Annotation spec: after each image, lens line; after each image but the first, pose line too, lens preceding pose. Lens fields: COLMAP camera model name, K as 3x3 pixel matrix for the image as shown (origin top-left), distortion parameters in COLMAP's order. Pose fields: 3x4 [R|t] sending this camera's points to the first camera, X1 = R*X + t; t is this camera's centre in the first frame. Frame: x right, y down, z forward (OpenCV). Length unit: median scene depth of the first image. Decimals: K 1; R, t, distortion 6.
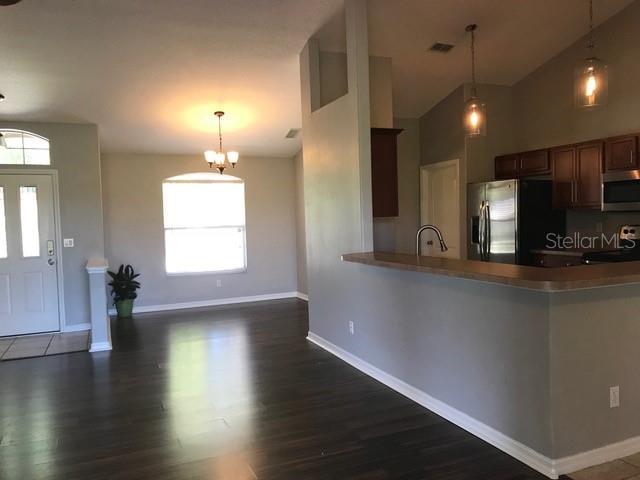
lens RADIAL K [[527.5, 0, 320.0], [0, 527.5, 240.0], [0, 0, 1]] dist [0.009384, -0.004815]
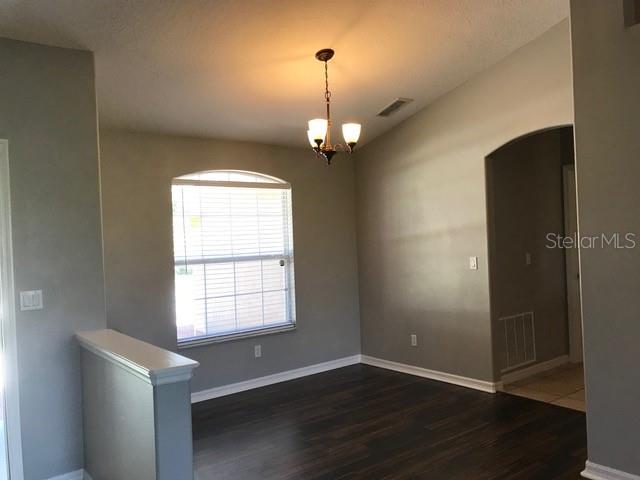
lens RADIAL K [[530.7, 0, 320.0], [0, 530.7, 240.0], [0, 0, 1]] dist [0.012057, -0.006872]
pose [[0.967946, -0.006677, 0.251071, -0.374223], [0.020066, 0.998507, -0.050805, -0.017838], [-0.250357, 0.054215, 0.966634, 0.521078]]
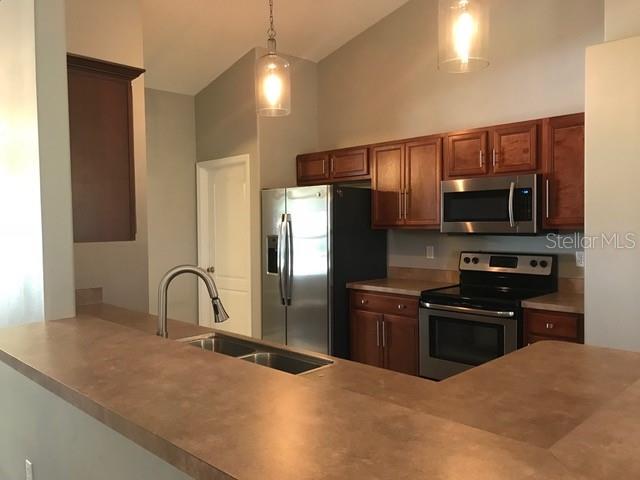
lens RADIAL K [[526.4, 0, 320.0], [0, 526.4, 240.0], [0, 0, 1]] dist [0.074545, -0.095485]
pose [[0.923417, 0.006893, 0.383737, 0.088487], [0.000362, 0.999823, -0.018831, -0.027292], [-0.383798, 0.017528, 0.923251, 0.347172]]
